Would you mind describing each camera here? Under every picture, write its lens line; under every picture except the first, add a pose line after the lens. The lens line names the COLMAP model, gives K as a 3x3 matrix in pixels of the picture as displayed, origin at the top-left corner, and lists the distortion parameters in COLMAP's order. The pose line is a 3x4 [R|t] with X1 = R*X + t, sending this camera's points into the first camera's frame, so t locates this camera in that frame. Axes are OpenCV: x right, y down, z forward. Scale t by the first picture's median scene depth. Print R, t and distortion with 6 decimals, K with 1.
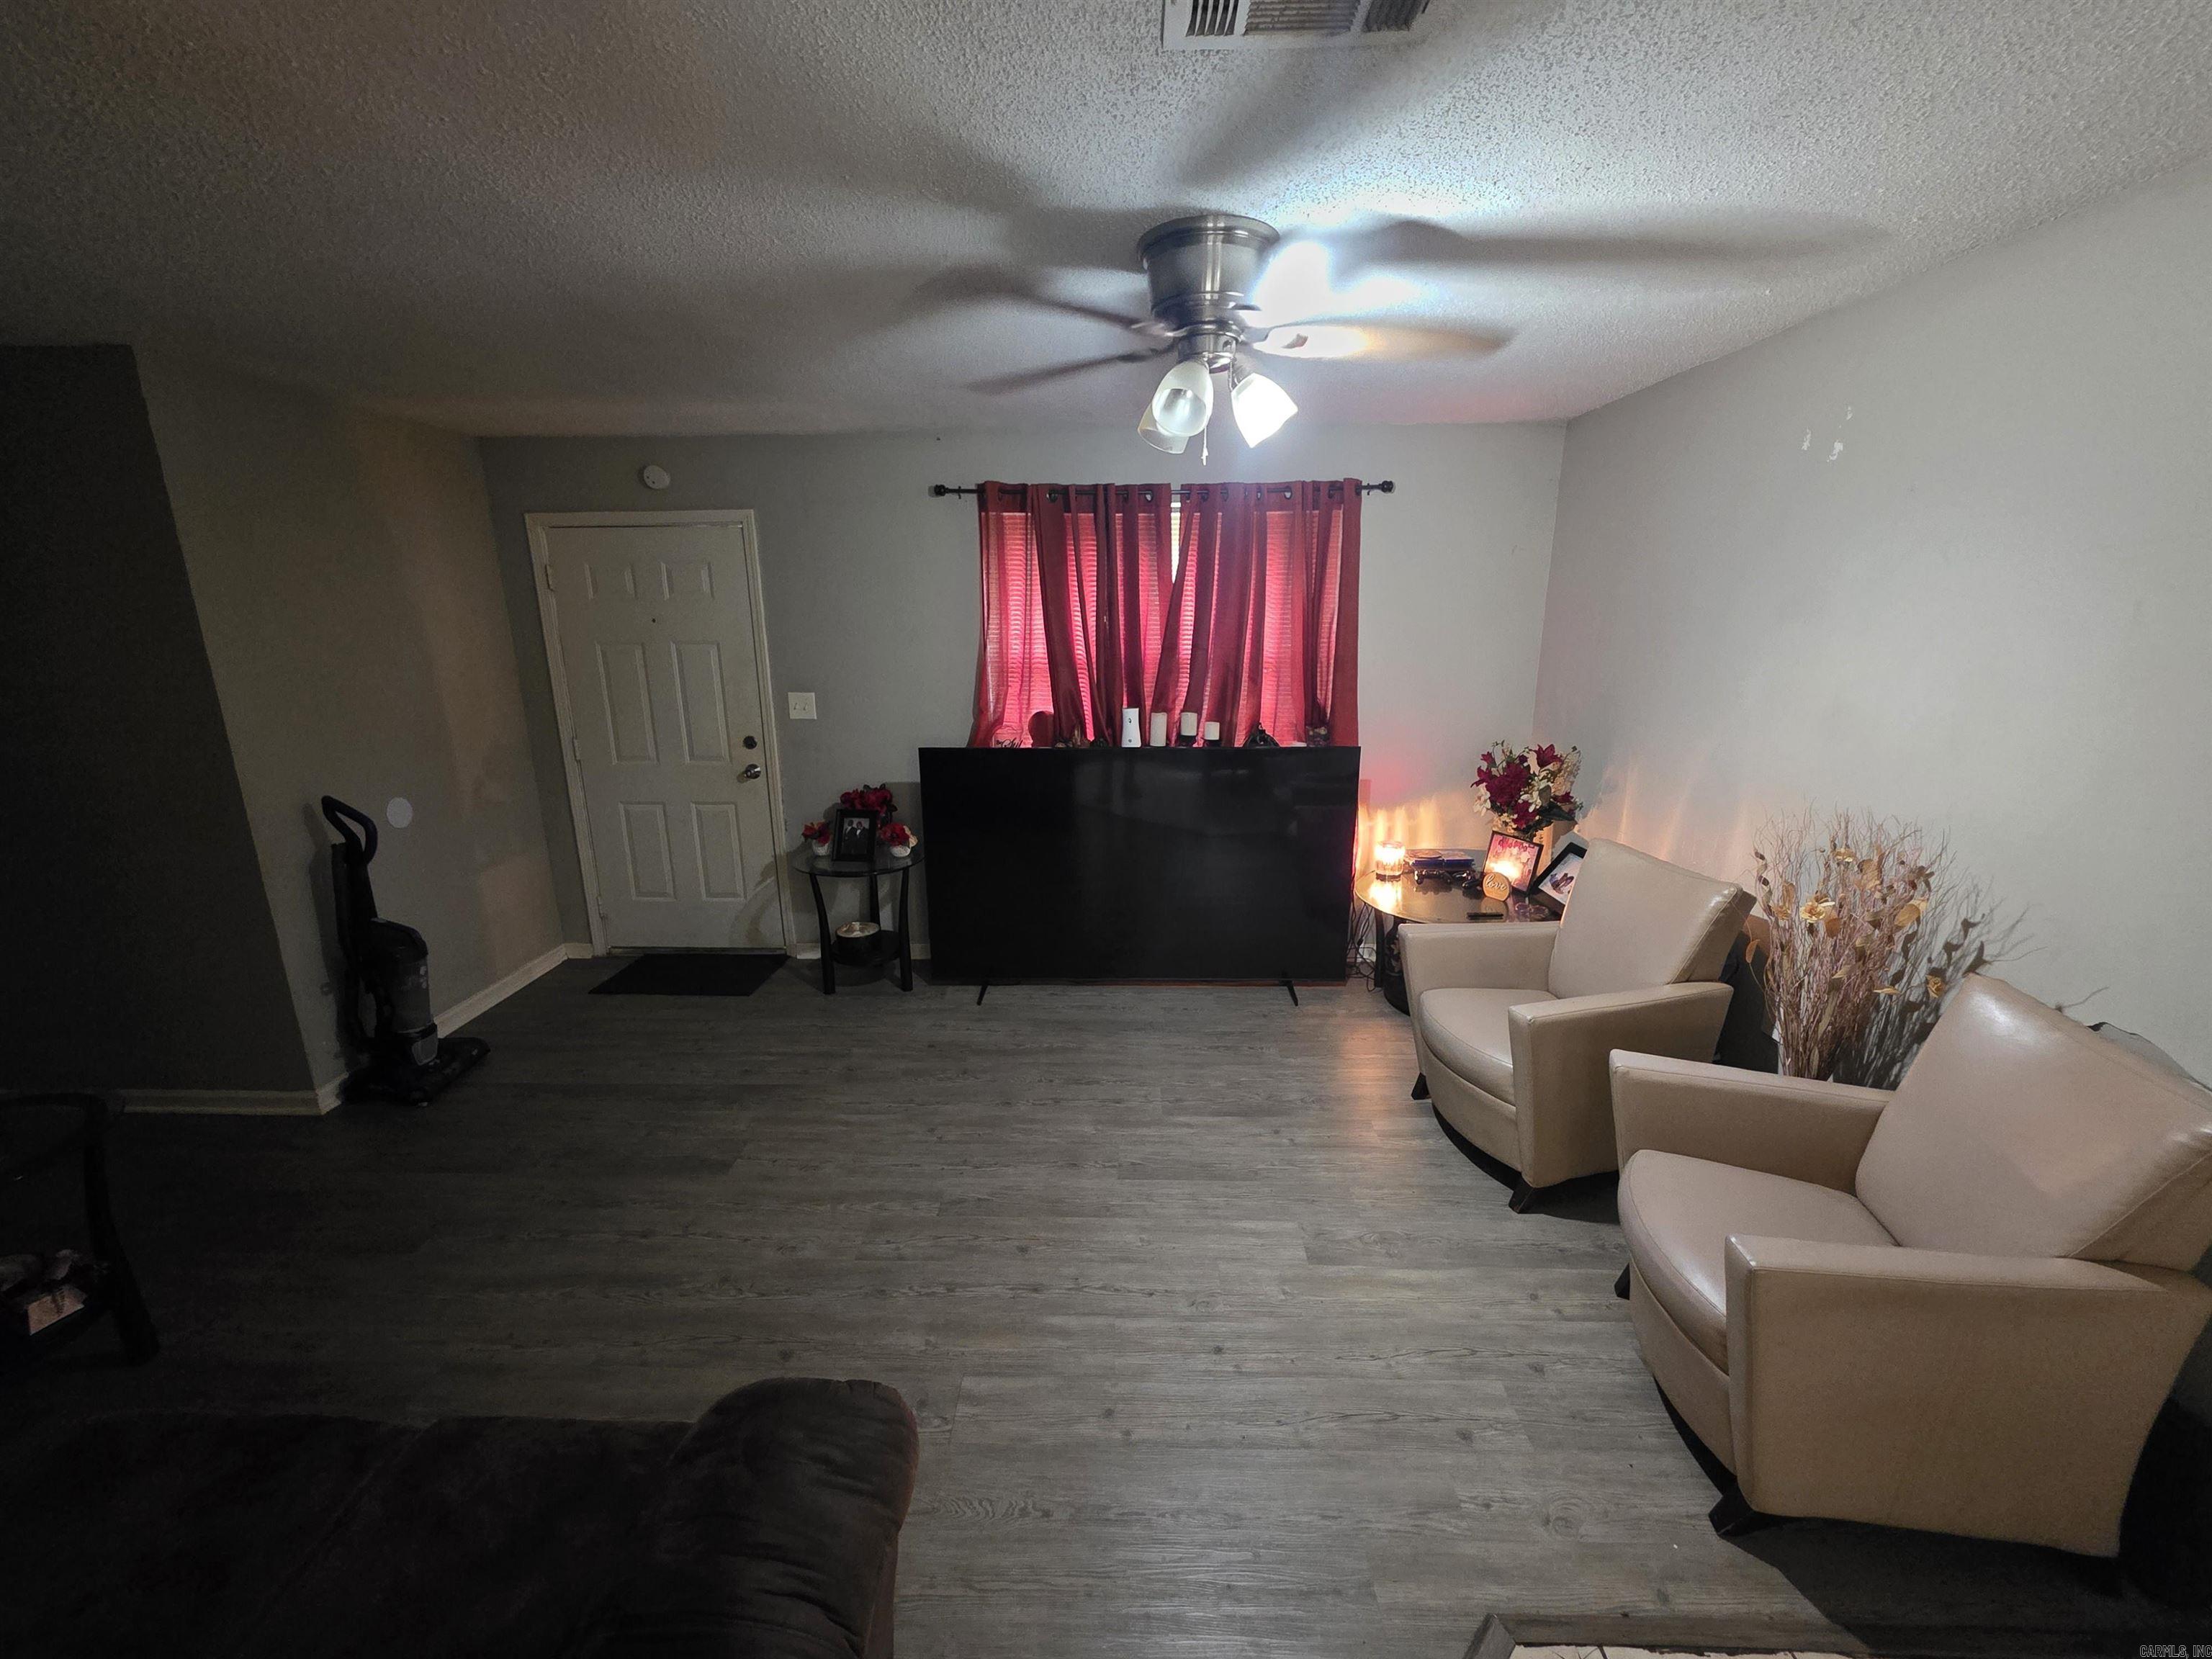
lens RADIAL K [[896.2, 0, 1106.0], [0, 896.2, 829.5], [0, 0, 1]] dist [-0.001190, -0.000430]
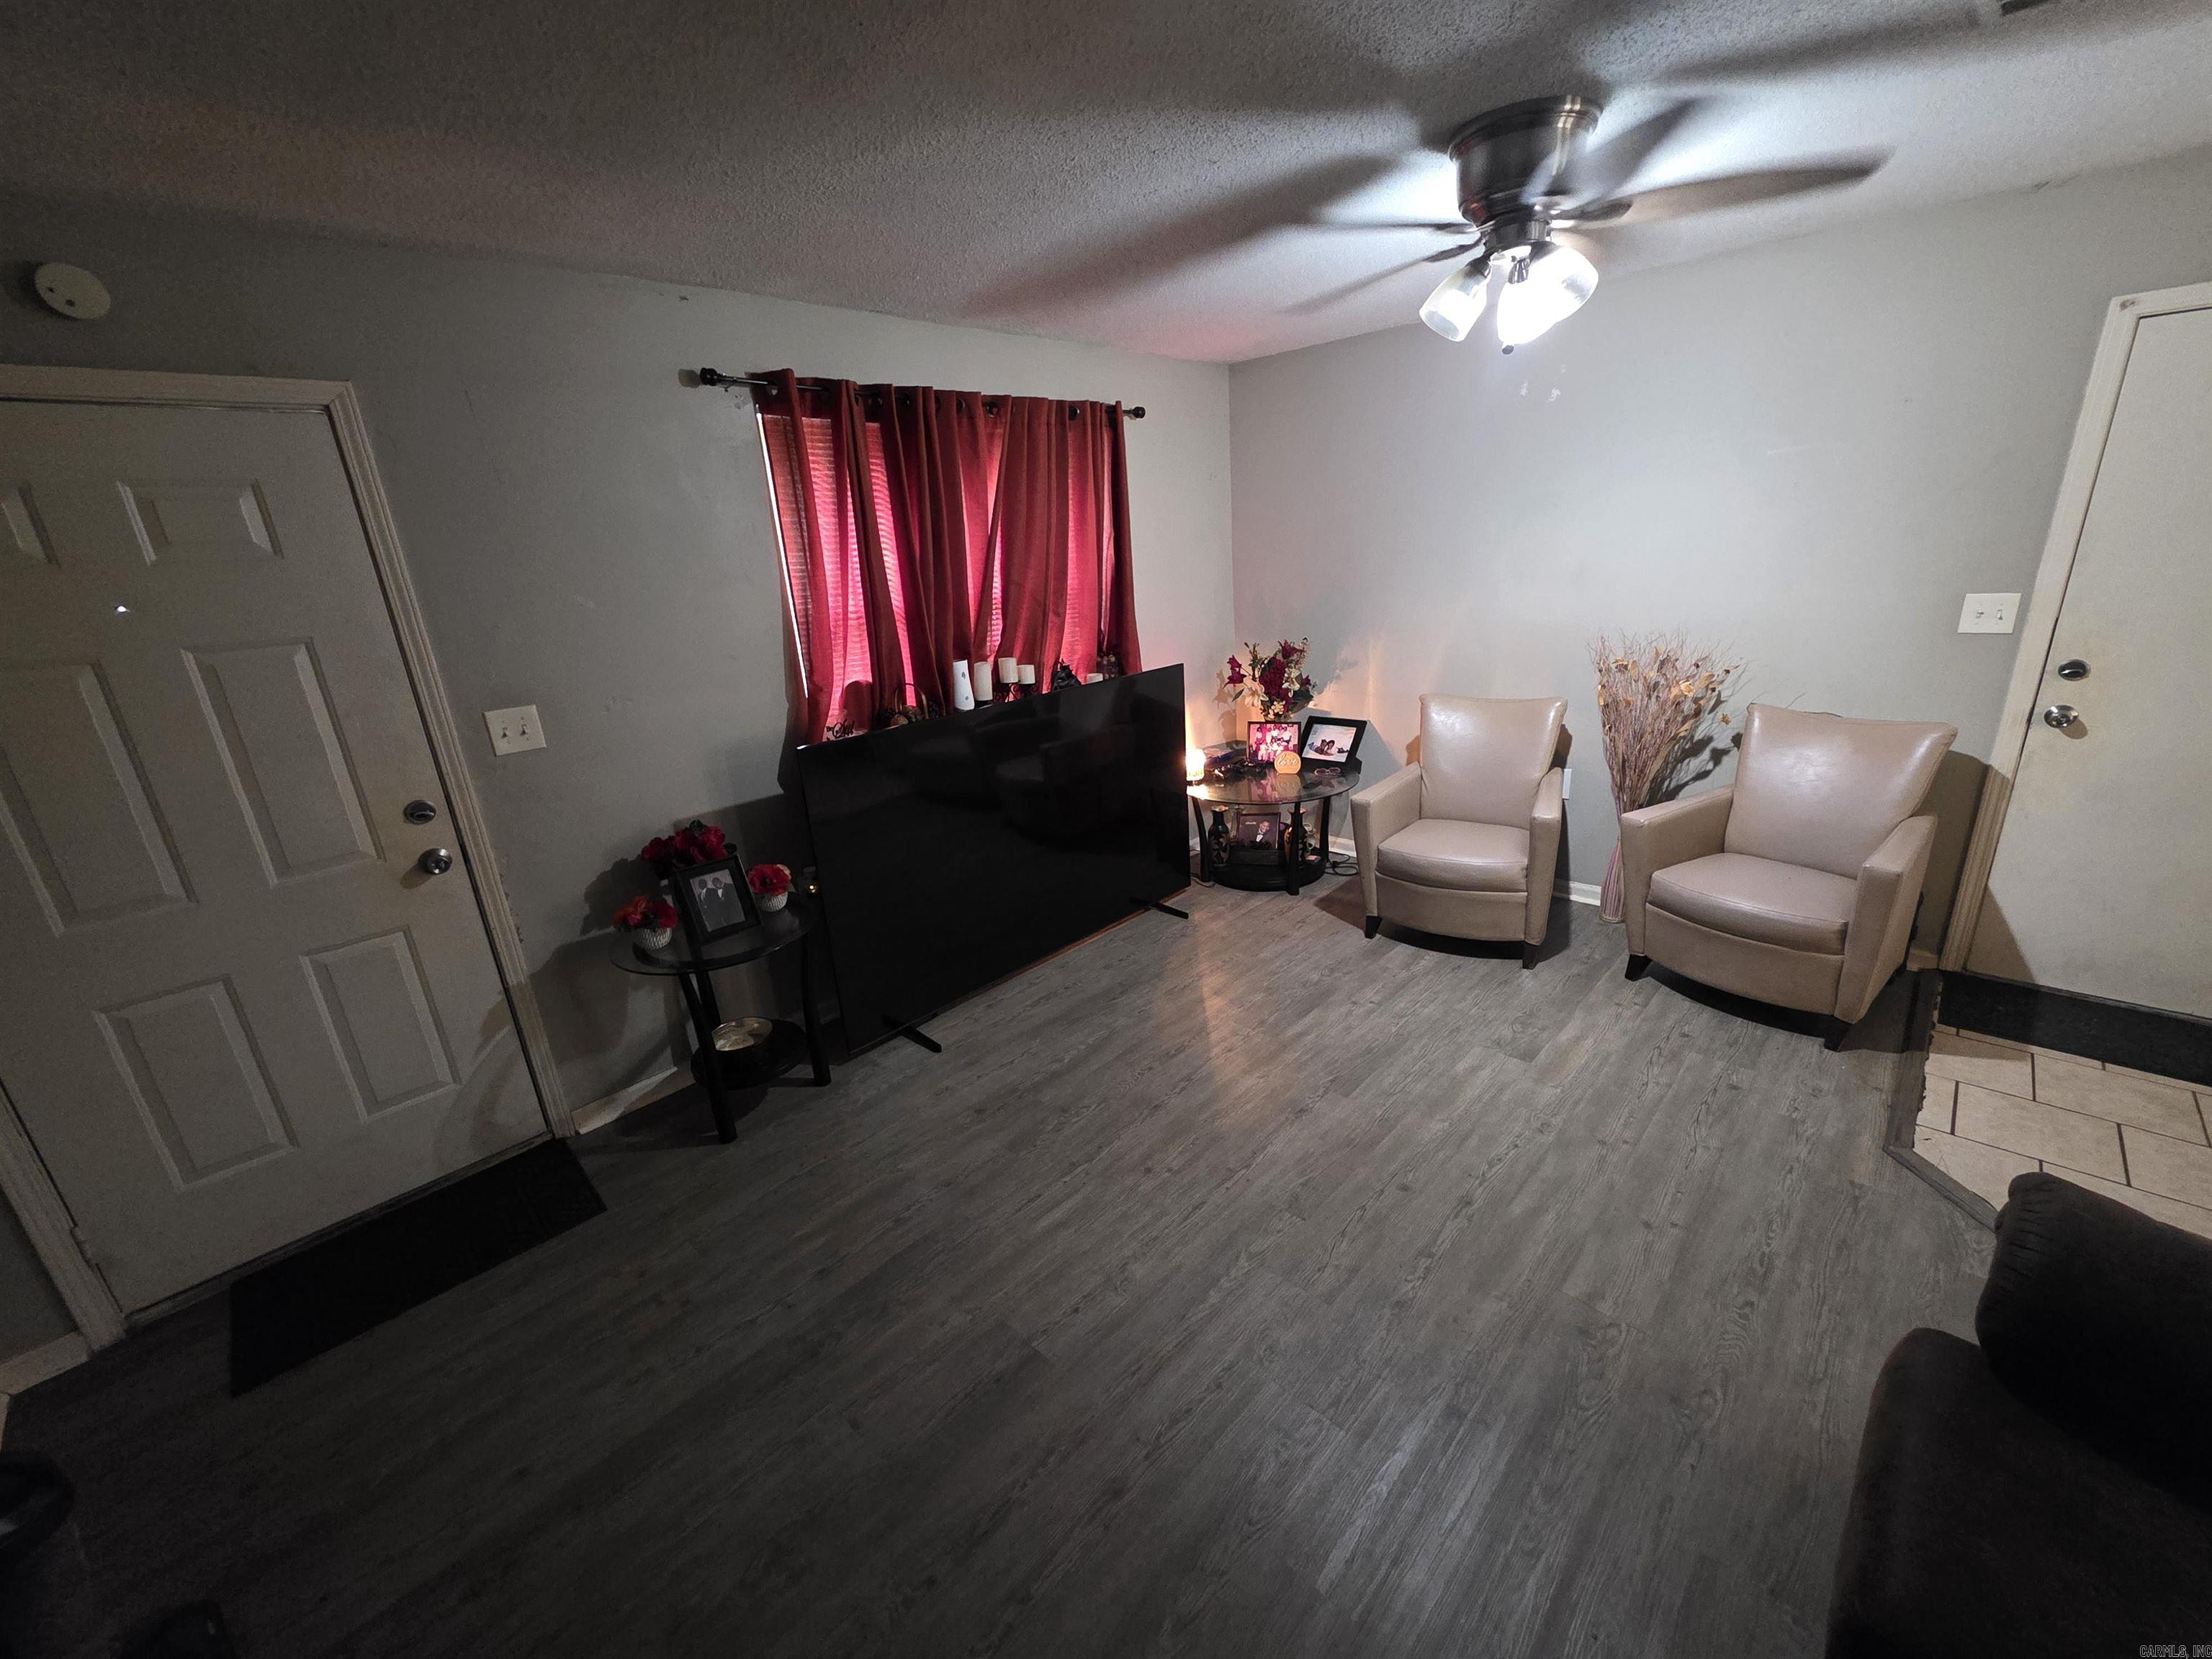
lens RADIAL K [[890.3, 0, 1106.0], [0, 890.3, 829.5], [0, 0, 1]] dist [-0.000221, 0.000070]
pose [[0.667052, -0.262457, 0.697250, -0.529786], [0.237490, 0.961977, 0.134900, -0.063337], [-0.706144, 0.075605, 0.704020, 0.321267]]
